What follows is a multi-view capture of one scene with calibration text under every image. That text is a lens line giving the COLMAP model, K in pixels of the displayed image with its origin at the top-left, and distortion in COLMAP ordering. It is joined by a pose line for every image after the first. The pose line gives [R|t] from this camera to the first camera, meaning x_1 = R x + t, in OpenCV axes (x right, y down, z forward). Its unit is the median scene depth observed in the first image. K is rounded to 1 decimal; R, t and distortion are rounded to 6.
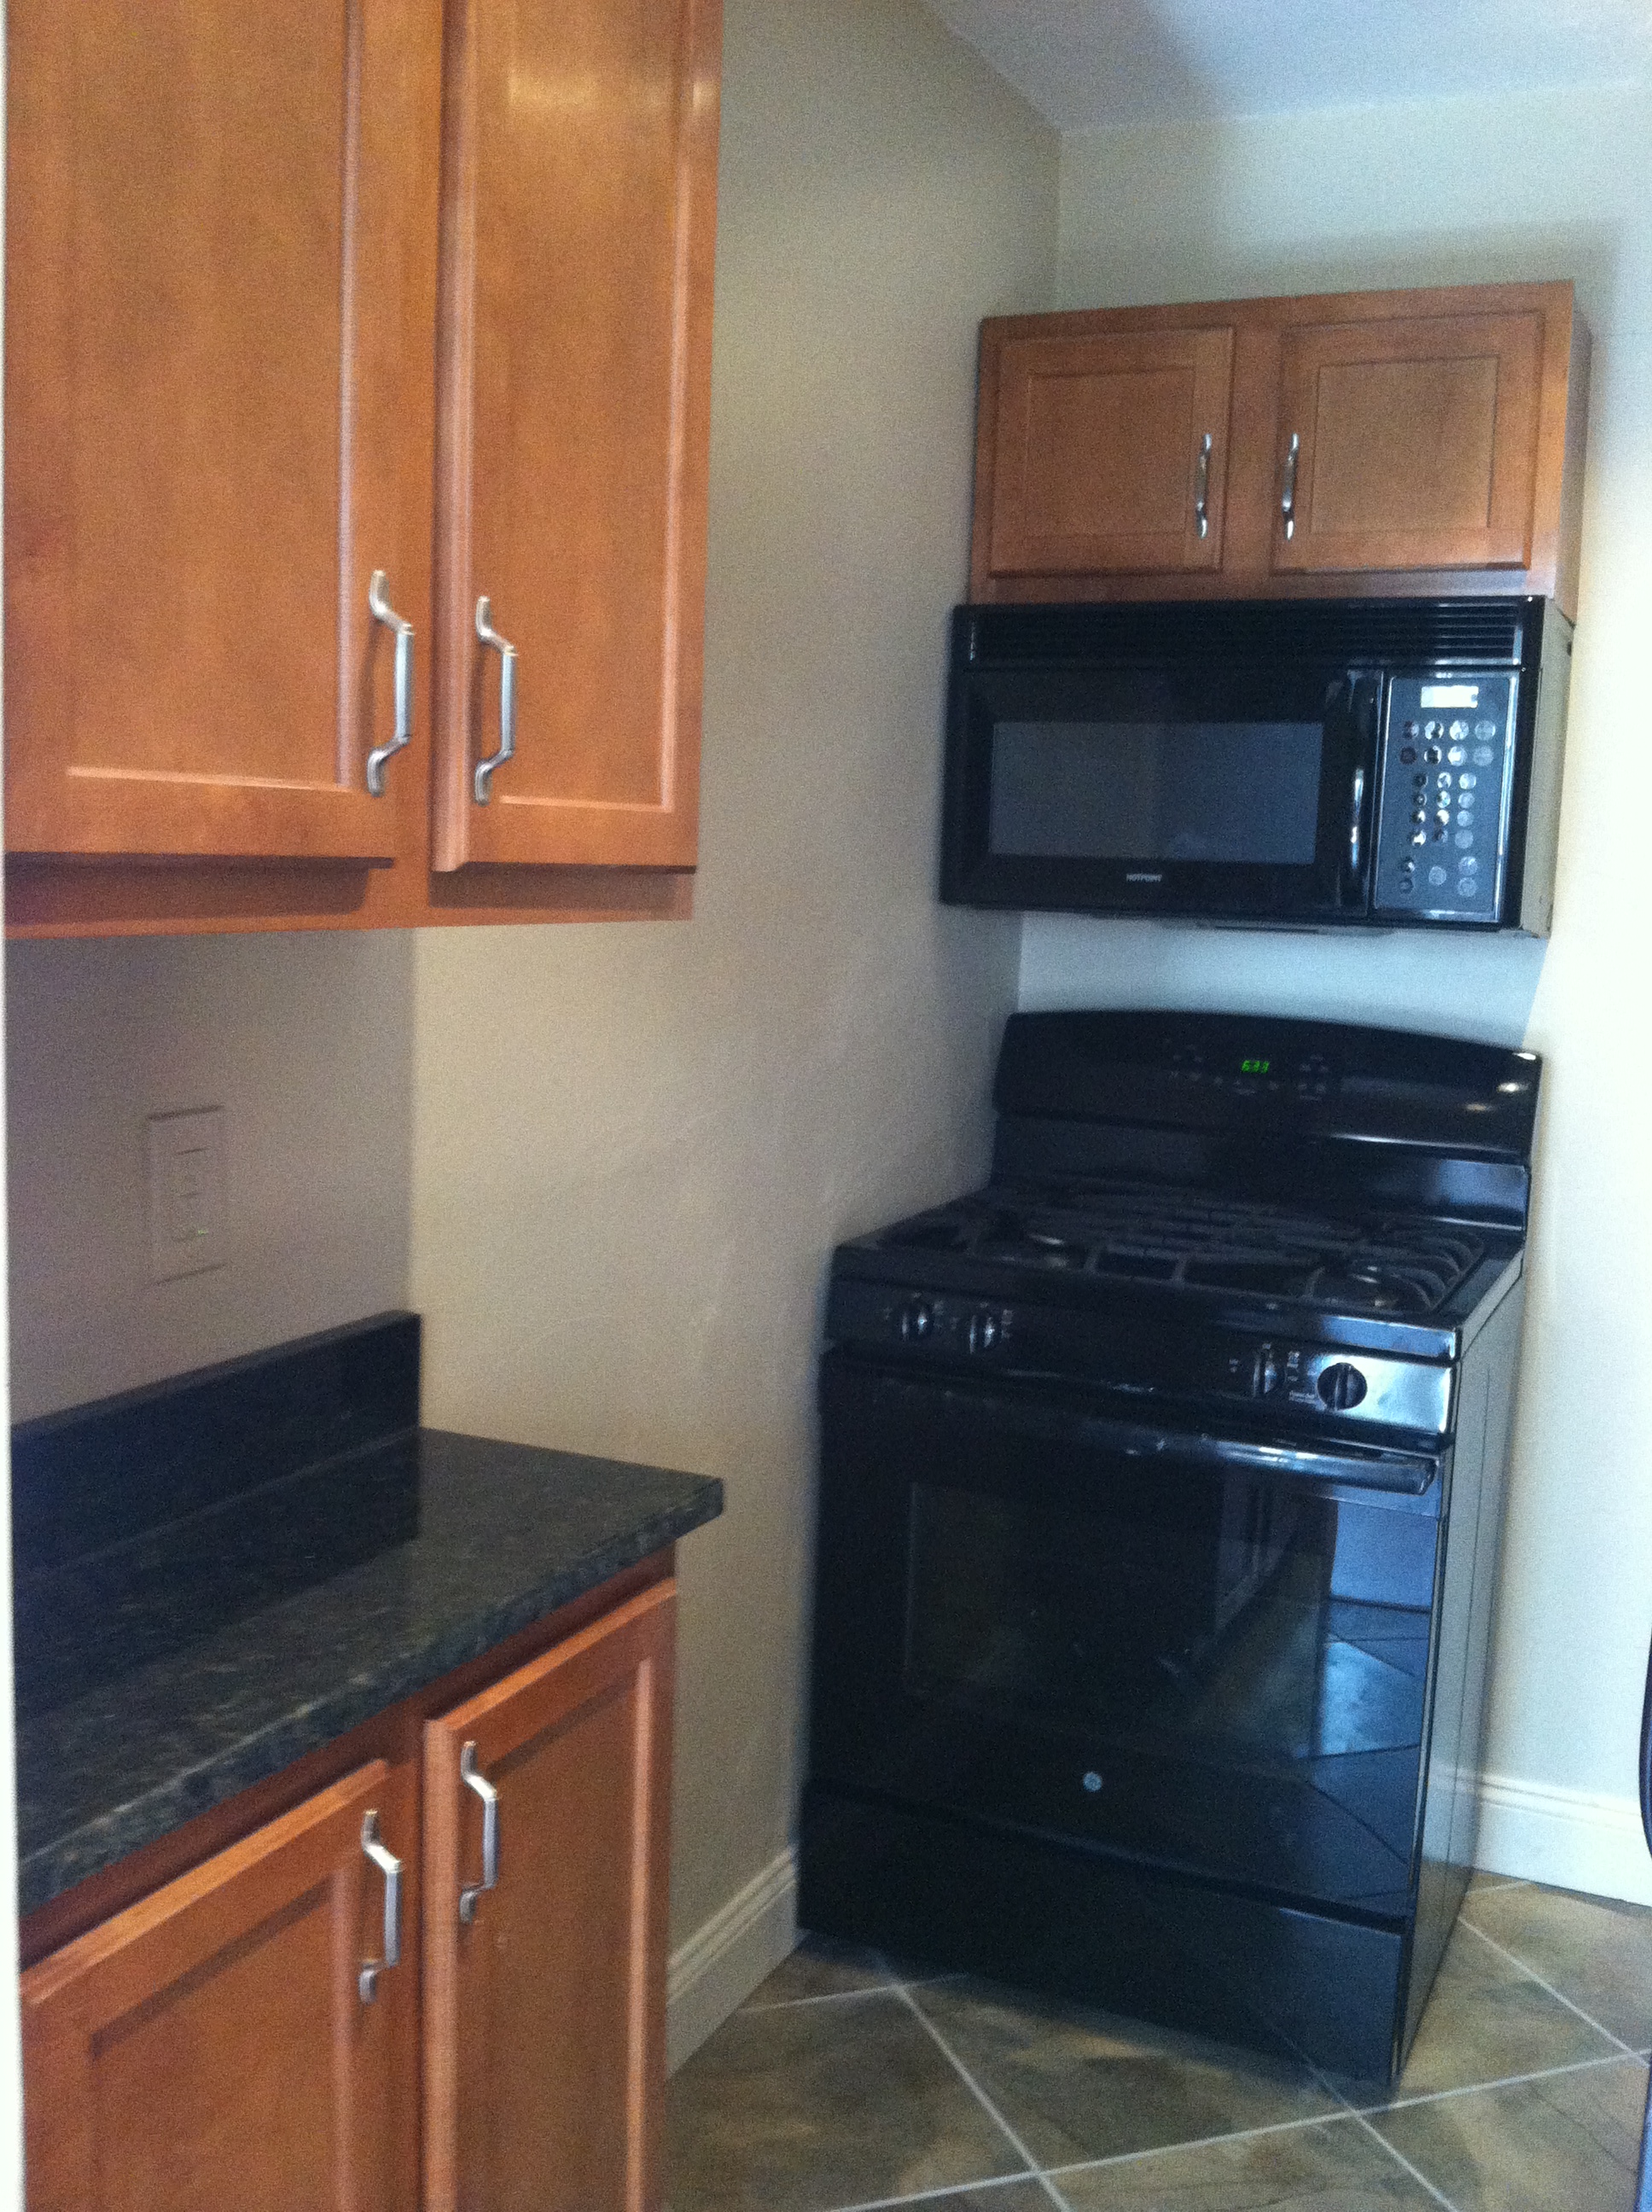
lens RADIAL K [[2117.3, 0, 826.0], [0, 2117.3, 1106.0], [0, 0, 1]] dist [-0.055988, -0.004443]
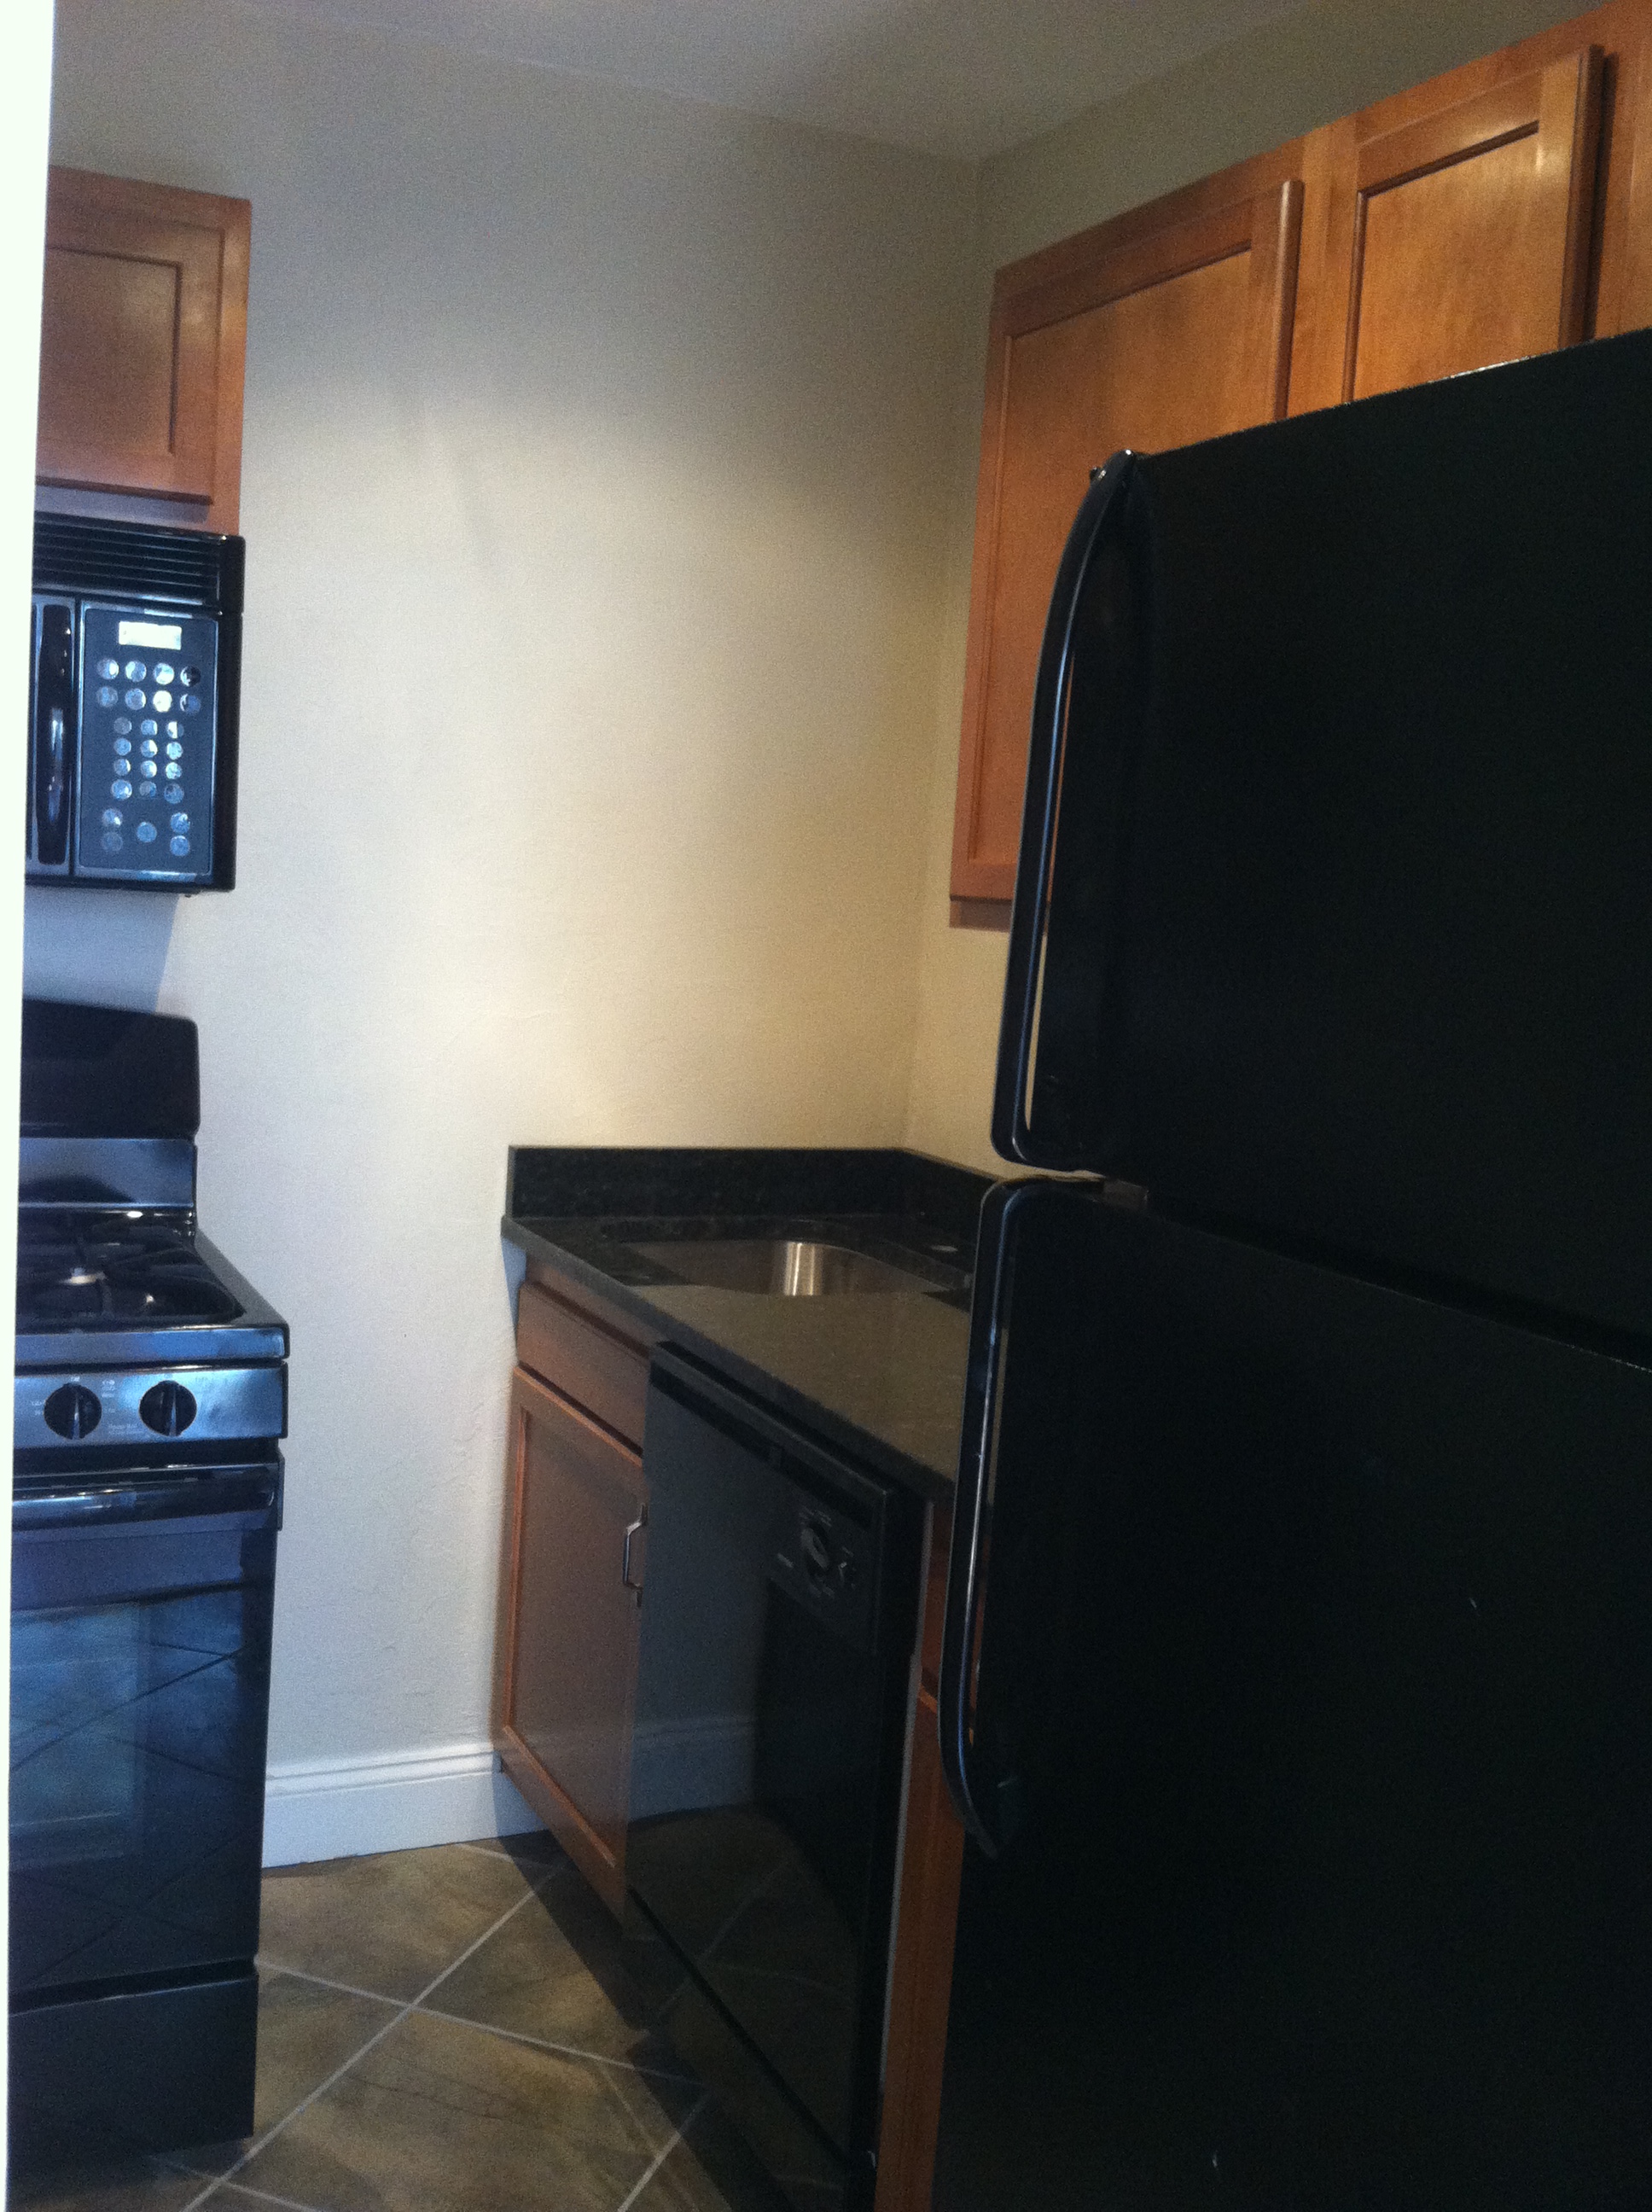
lens RADIAL K [[2117.3, 0, 826.0], [0, 2117.3, 1106.0], [0, 0, 1]] dist [-0.055988, -0.004443]
pose [[0.629996, -0.075042, 0.772964, -0.237483], [0.045677, 0.997178, 0.059581, -0.032283], [-0.775254, -0.002229, 0.631646, 0.198445]]
